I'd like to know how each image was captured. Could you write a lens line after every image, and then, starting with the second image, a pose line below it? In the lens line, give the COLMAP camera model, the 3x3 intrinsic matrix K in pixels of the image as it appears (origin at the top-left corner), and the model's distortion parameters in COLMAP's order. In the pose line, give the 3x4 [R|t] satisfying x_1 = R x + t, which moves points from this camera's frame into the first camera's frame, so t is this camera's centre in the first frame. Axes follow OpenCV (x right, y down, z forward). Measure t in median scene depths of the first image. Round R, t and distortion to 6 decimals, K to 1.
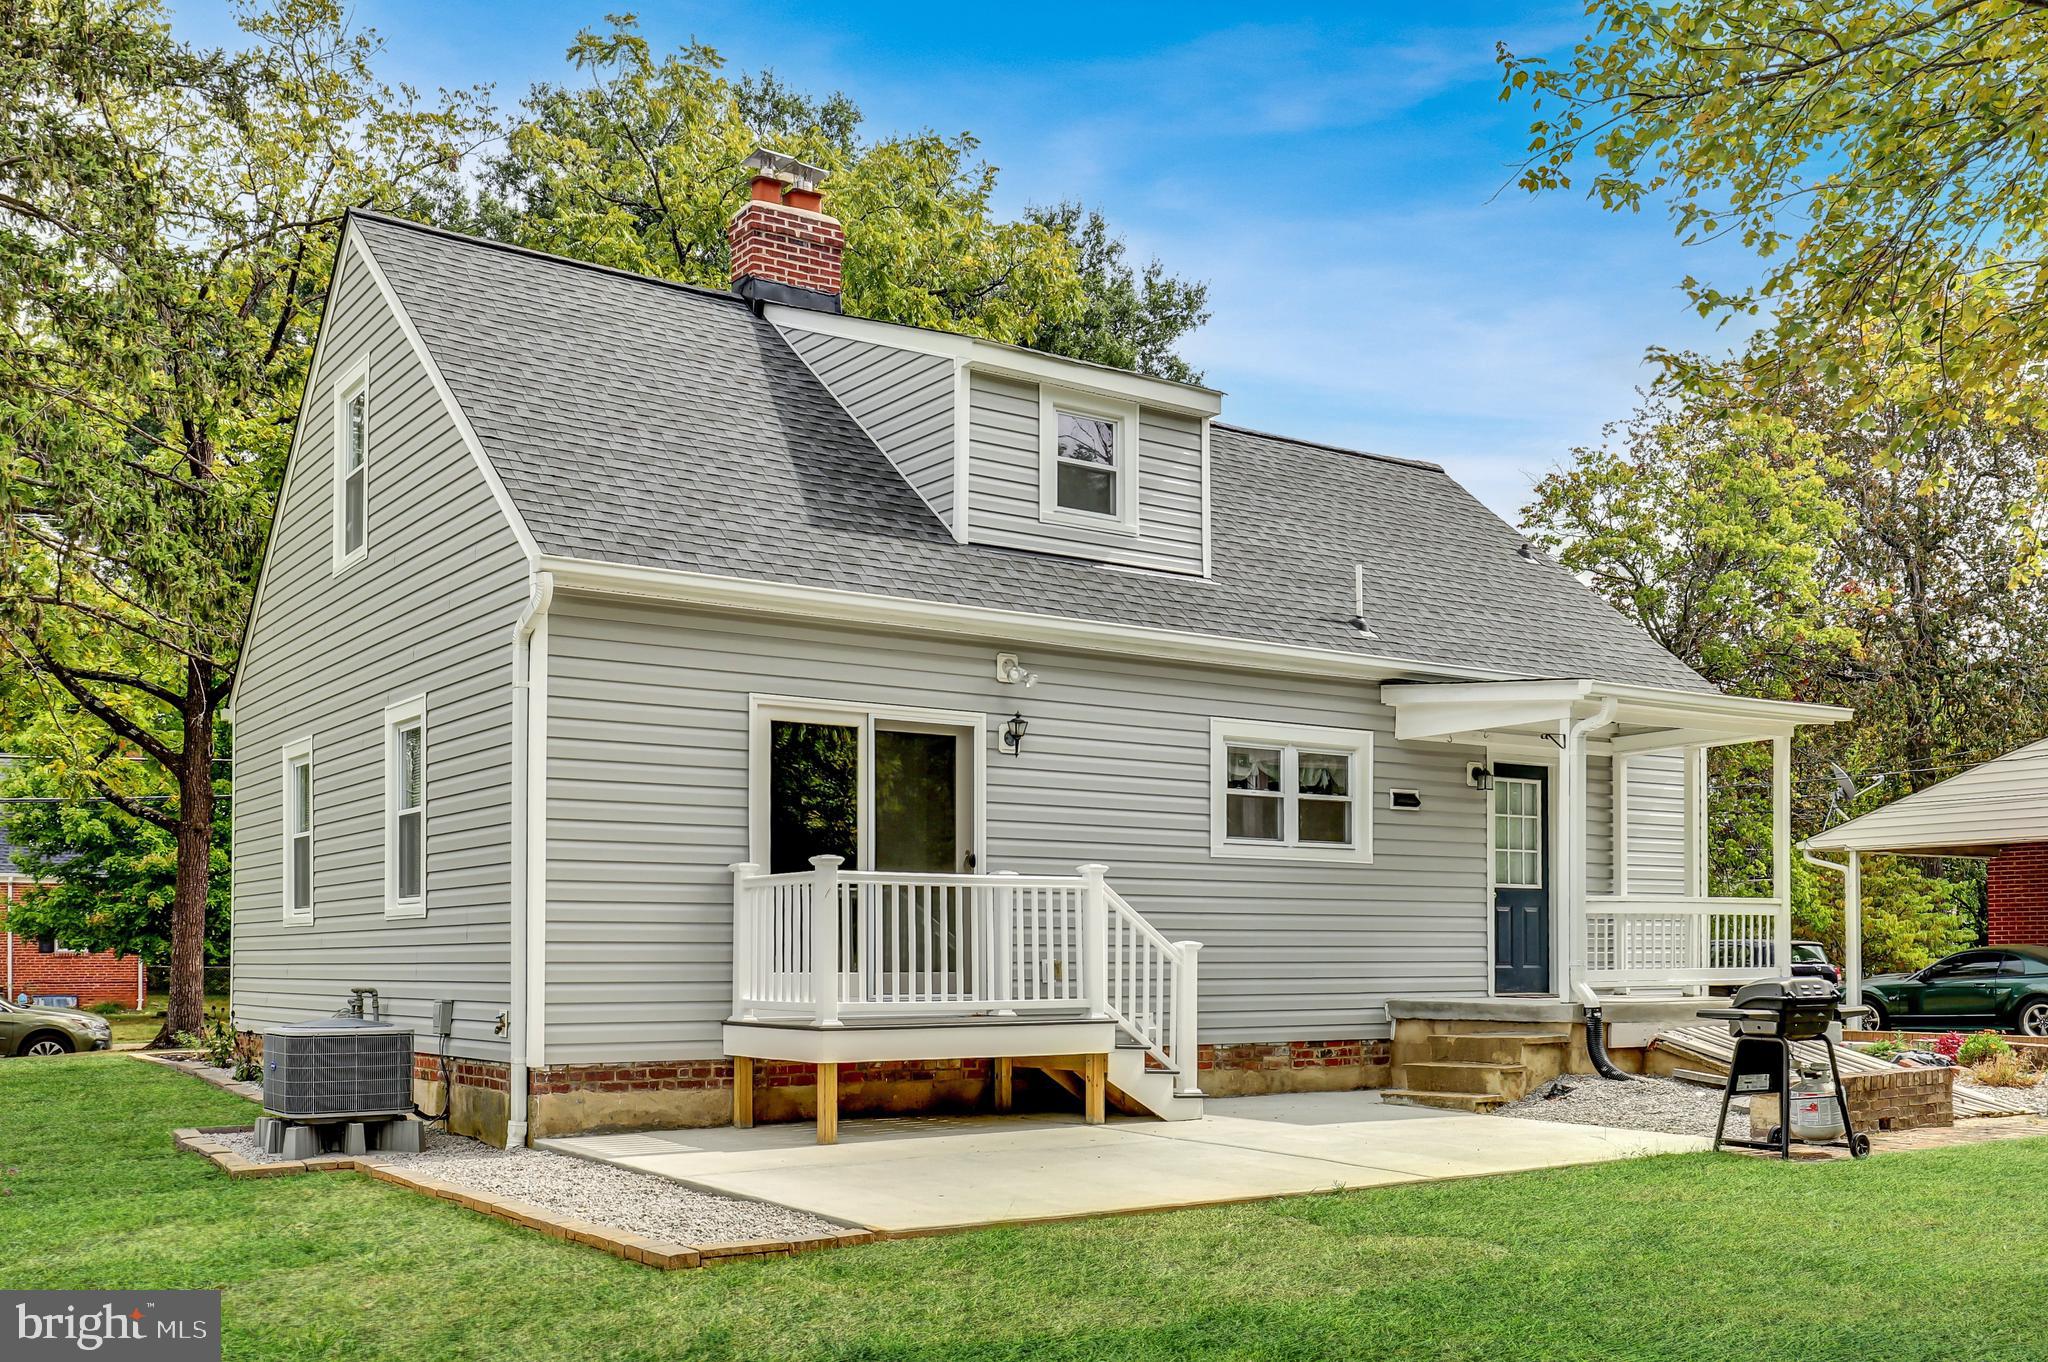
lens RADIAL K [[1955.8, 0, 1024.0], [0, 1955.8, 681.0], [0, 0, 1]] dist [0.000713, 0.010397]
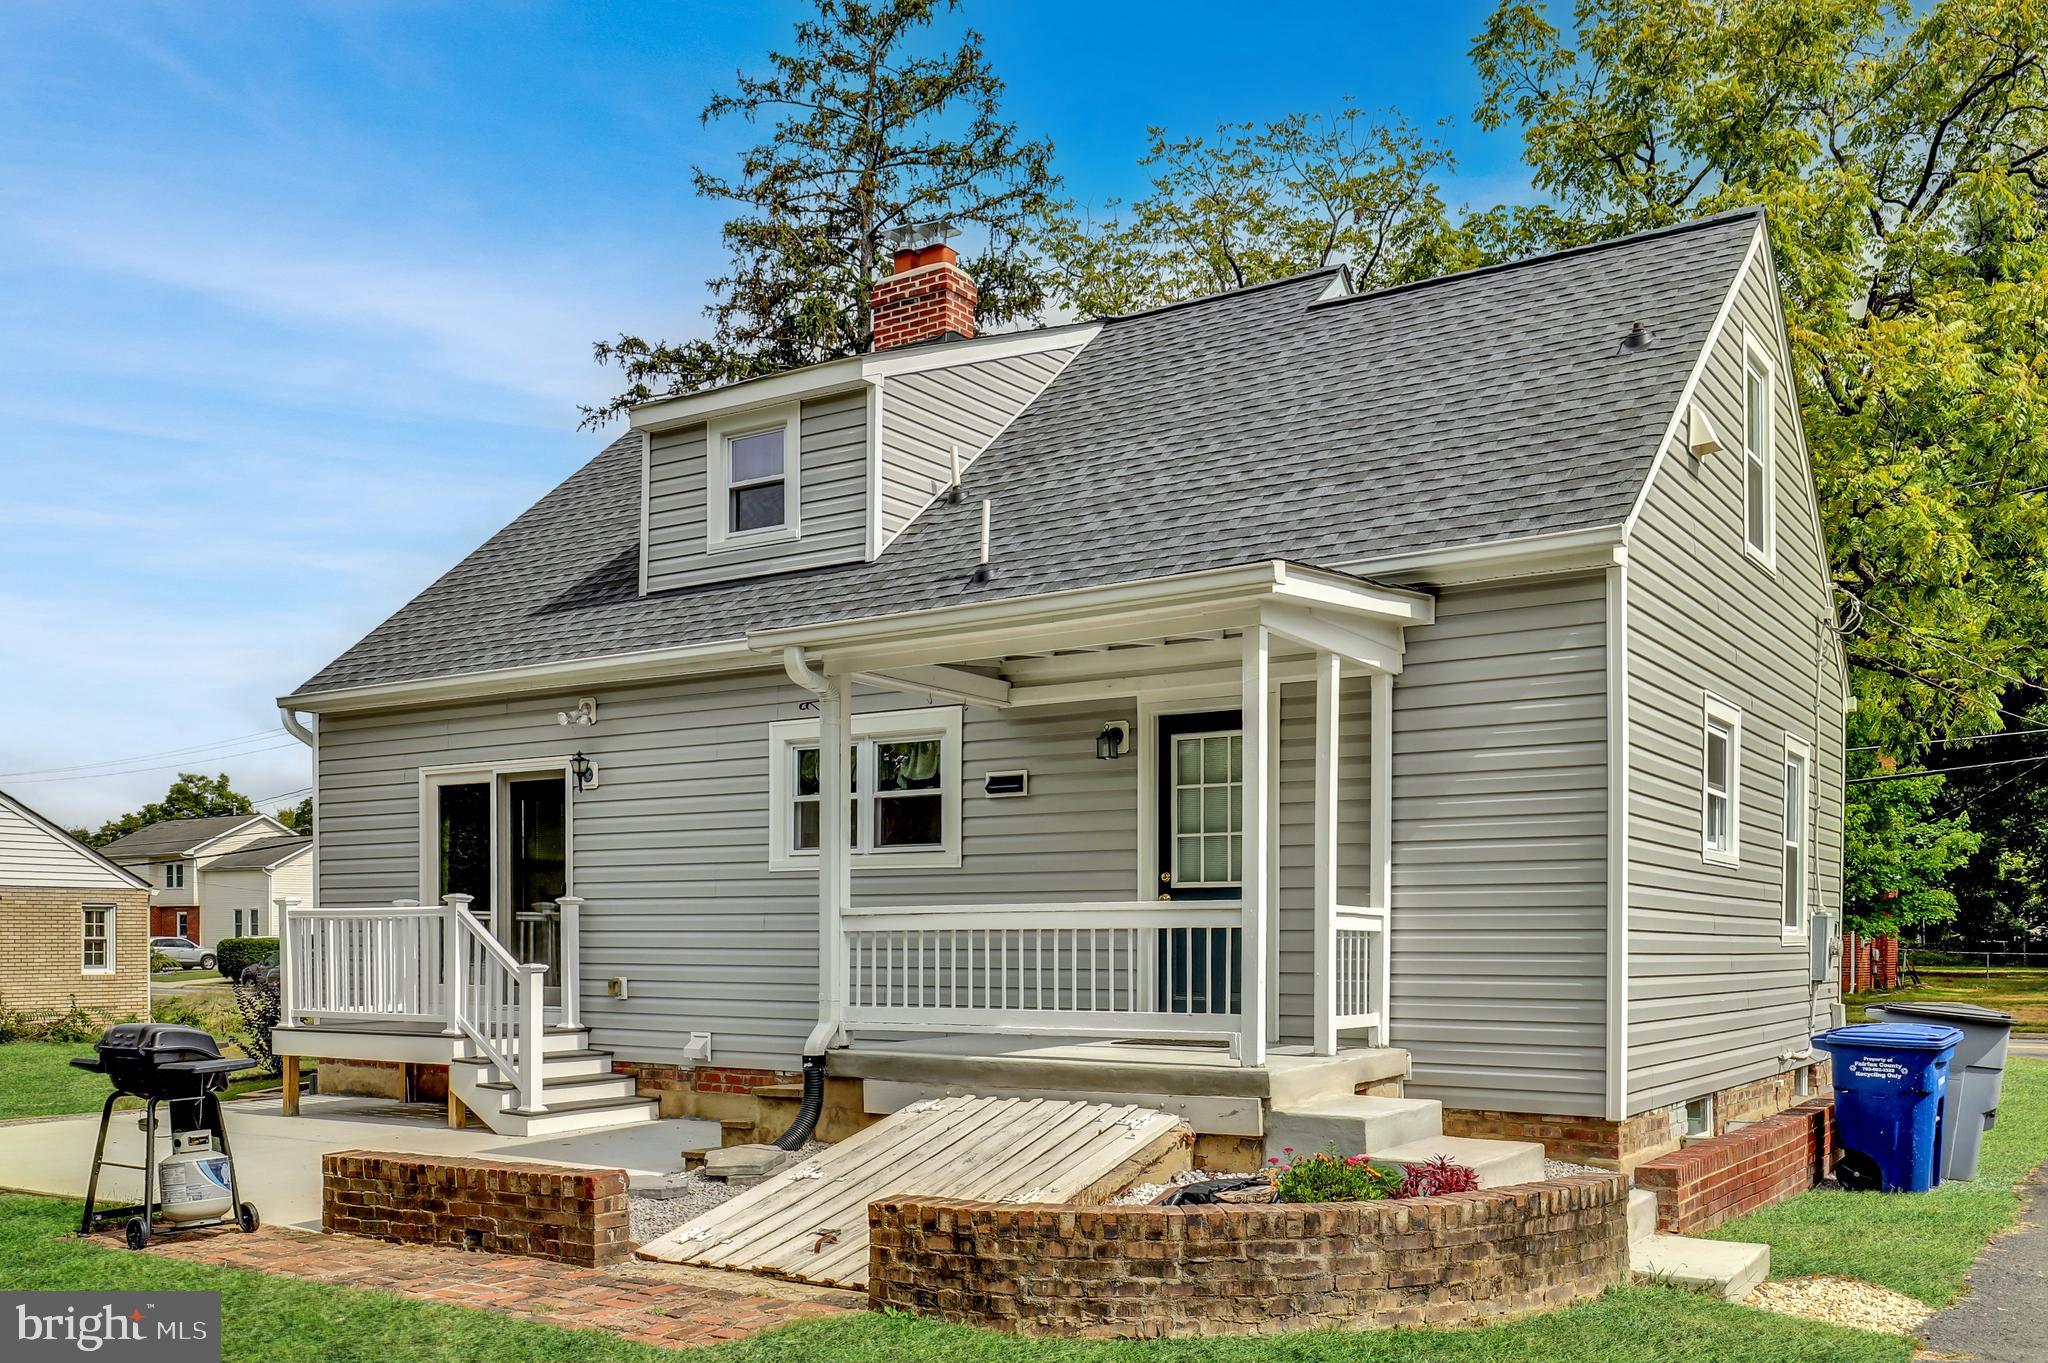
lens RADIAL K [[1783.9, 0, 1020.9], [0, 1783.9, 727.0], [0, 0, 1]] dist [0.005311, 0.003222]
pose [[0.361573, -0.107873, -0.926082, 1.070176], [0.131269, 0.989280, -0.063982, 0.104622], [0.923057, -0.098432, 0.371857, 0.910720]]
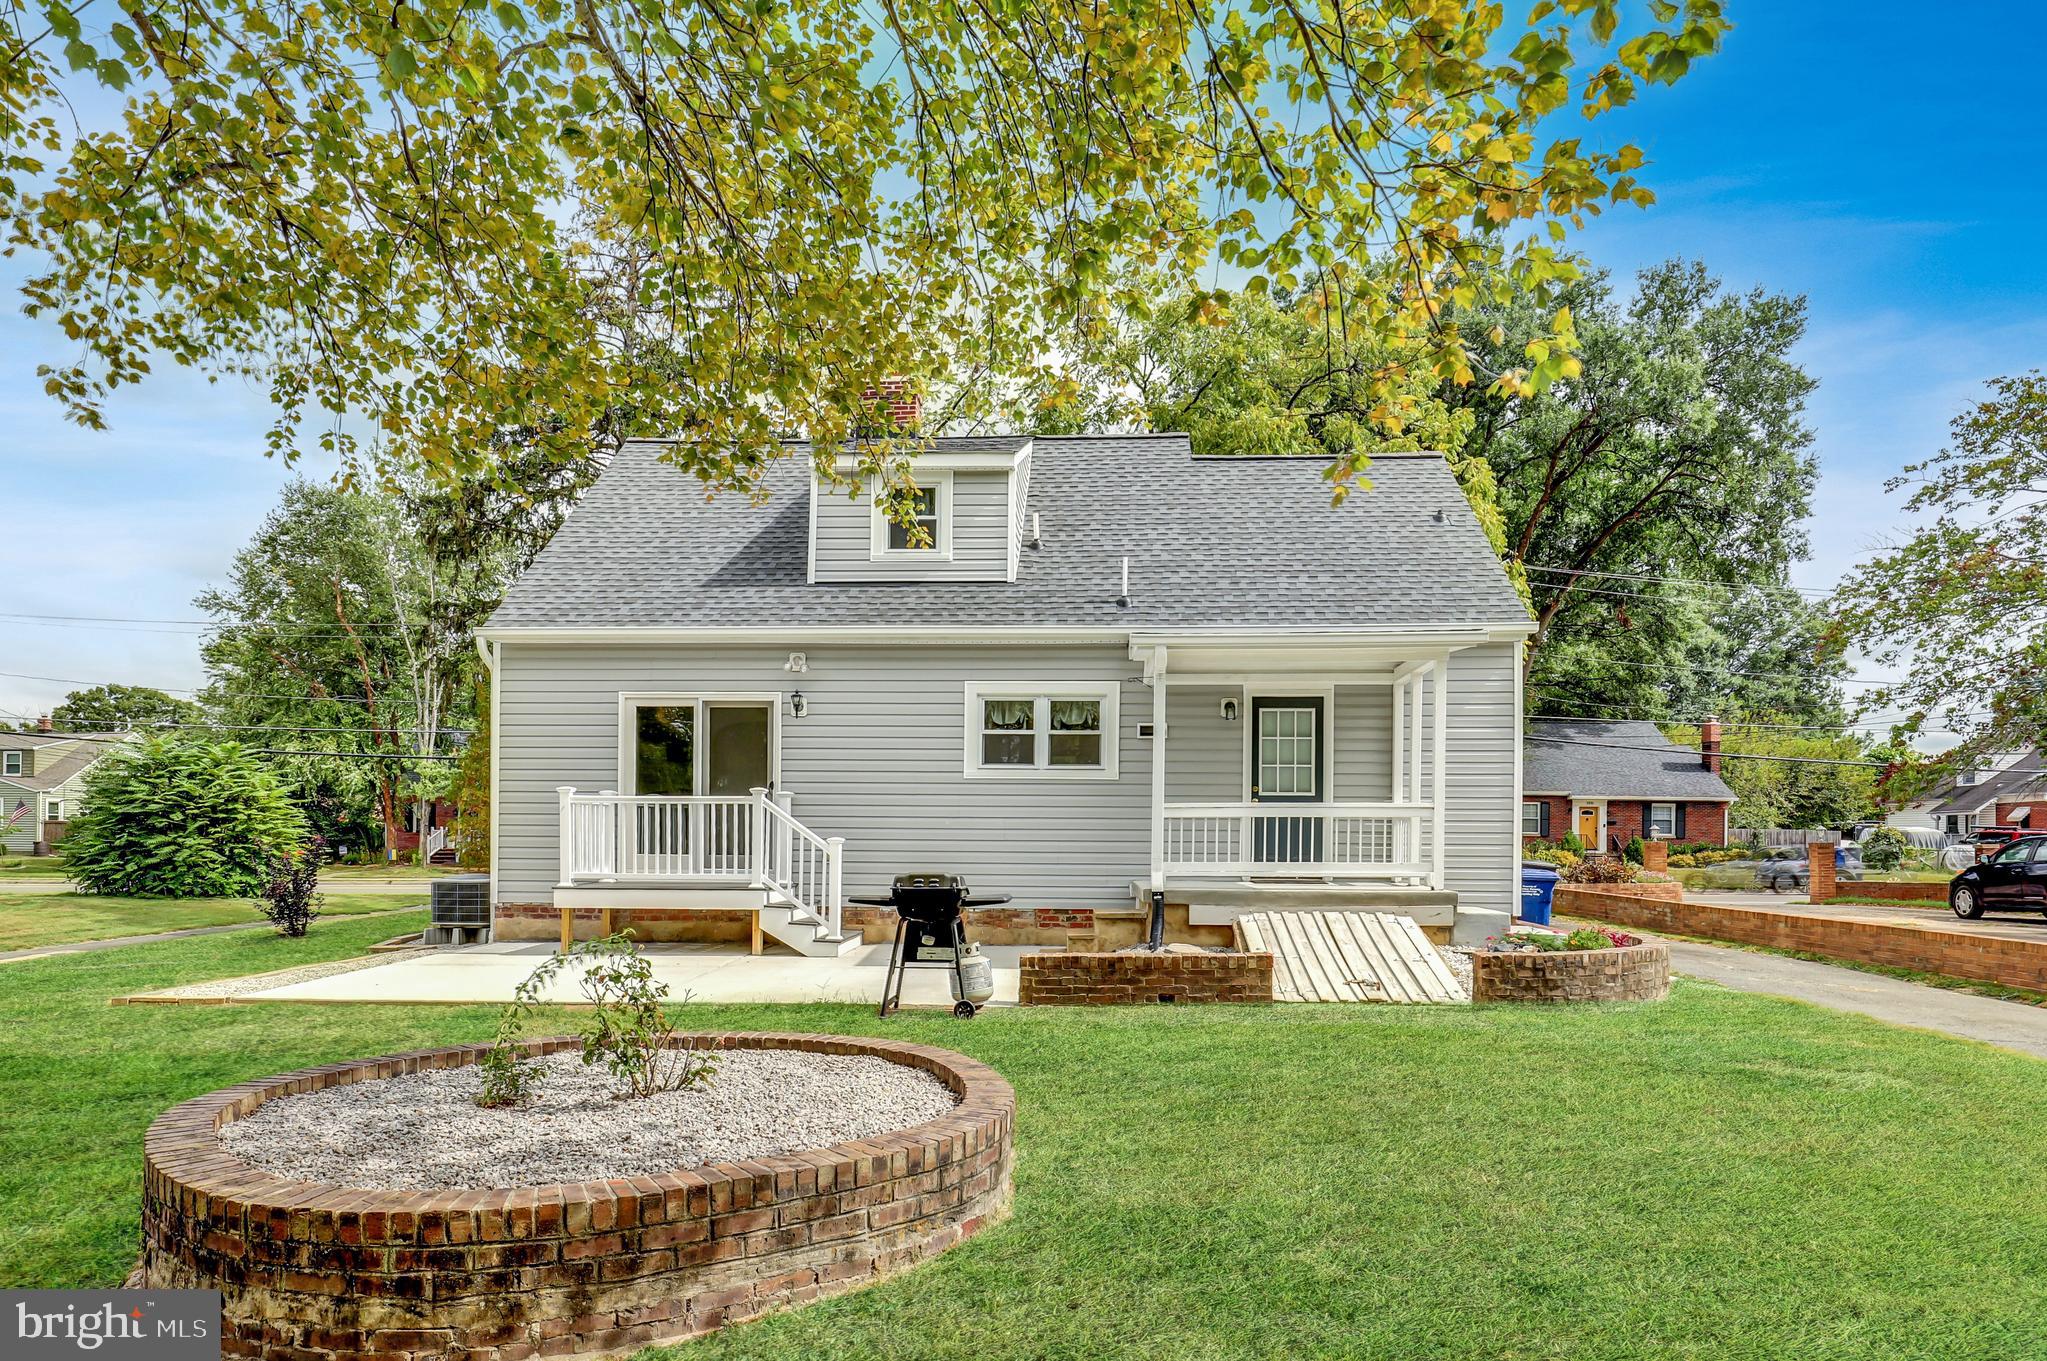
lens RADIAL K [[1251.1, 0, 1023.5], [0, 1251.1, 680.5], [0, 0, 1]] dist [-0.002382, -0.001177]
pose [[0.784905, -0.069378, -0.615720, 0.799538], [0.079709, 0.996761, -0.010702, 0.035670], [0.614468, -0.040678, 0.787893, 0.345087]]
